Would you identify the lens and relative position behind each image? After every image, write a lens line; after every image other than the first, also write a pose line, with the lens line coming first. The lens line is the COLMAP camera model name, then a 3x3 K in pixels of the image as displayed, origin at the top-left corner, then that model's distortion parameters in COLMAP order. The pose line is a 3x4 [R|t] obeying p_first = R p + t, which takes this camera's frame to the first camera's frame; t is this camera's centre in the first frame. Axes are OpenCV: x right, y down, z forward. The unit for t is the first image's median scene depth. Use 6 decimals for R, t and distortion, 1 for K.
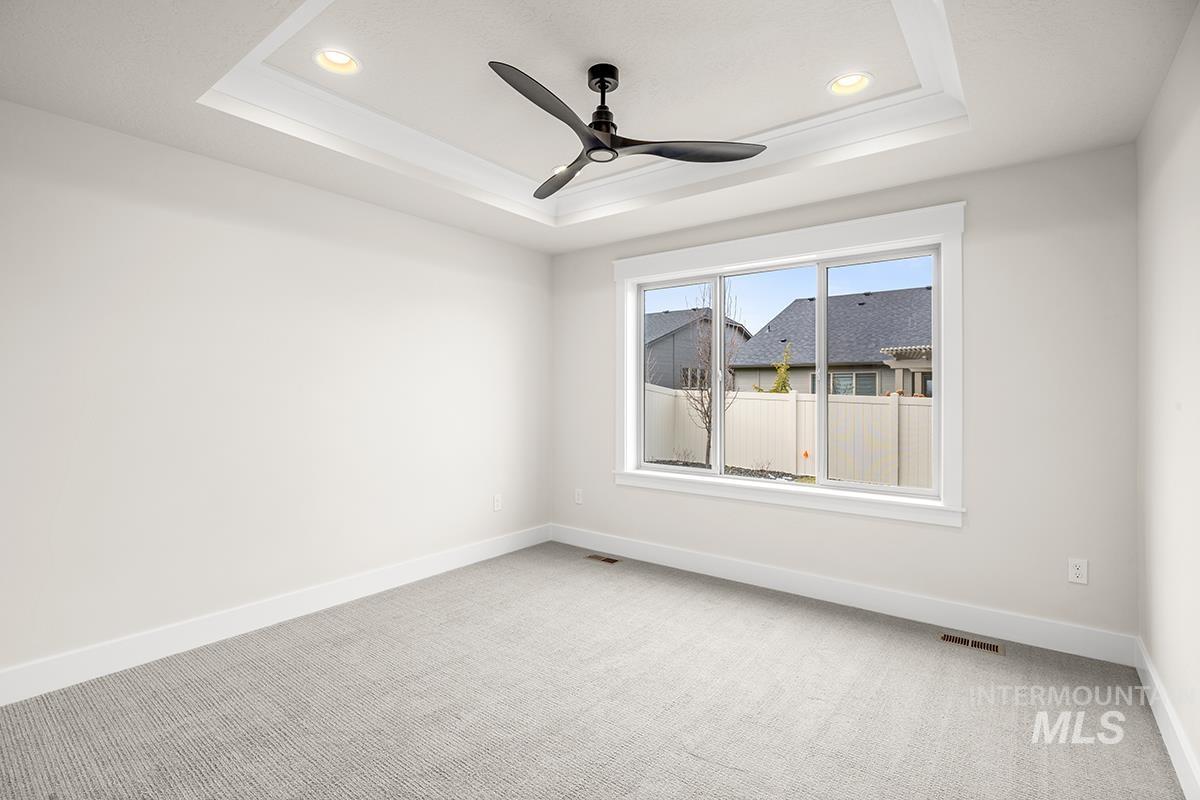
lens RADIAL K [[561.8, 0, 606.3], [0, 561.8, 395.6], [0, 0, 1]] dist [-0.015847, 0.000363]
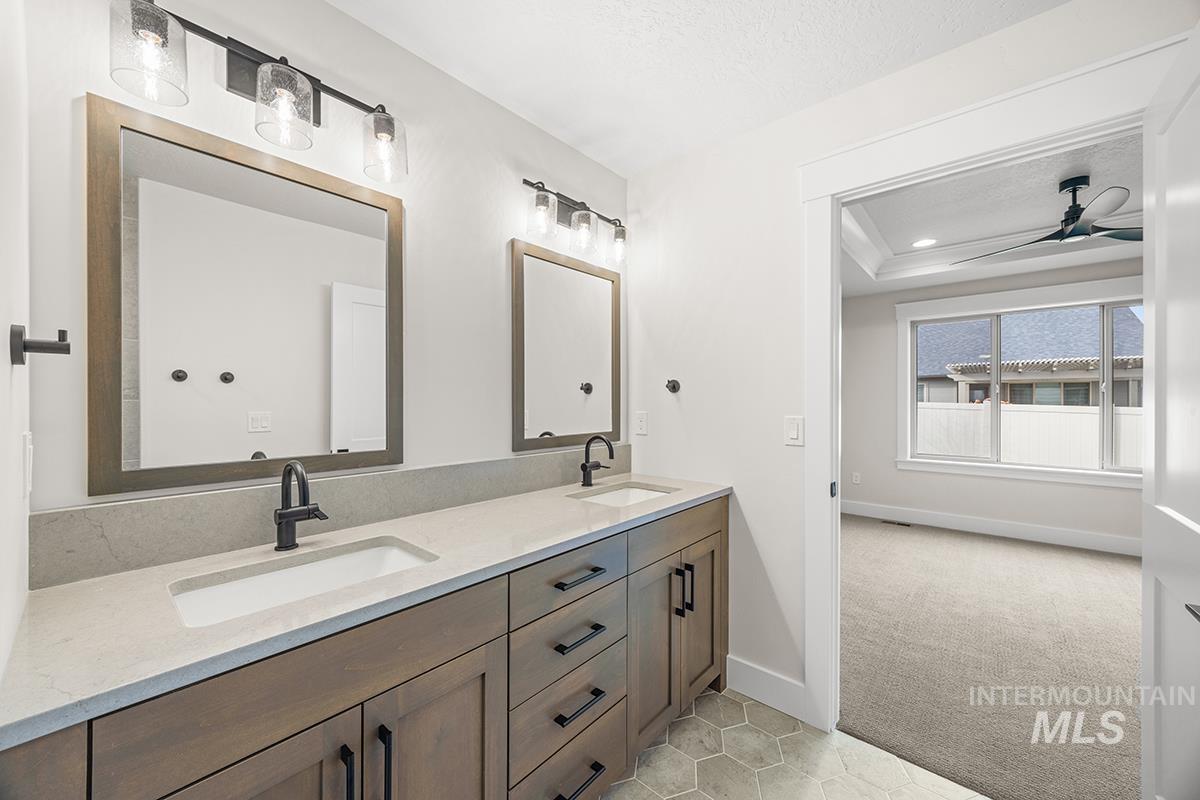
lens RADIAL K [[456.8, 0, 594.5], [0, 456.8, 403.3], [0, 0, 1]] dist [0.000518, 0.000049]
pose [[0.997839, -0.002533, -0.065661, -0.640640], [0.002418, 0.999995, -0.001833, -0.000721], [0.065666, 0.001671, 0.997840, -0.149633]]
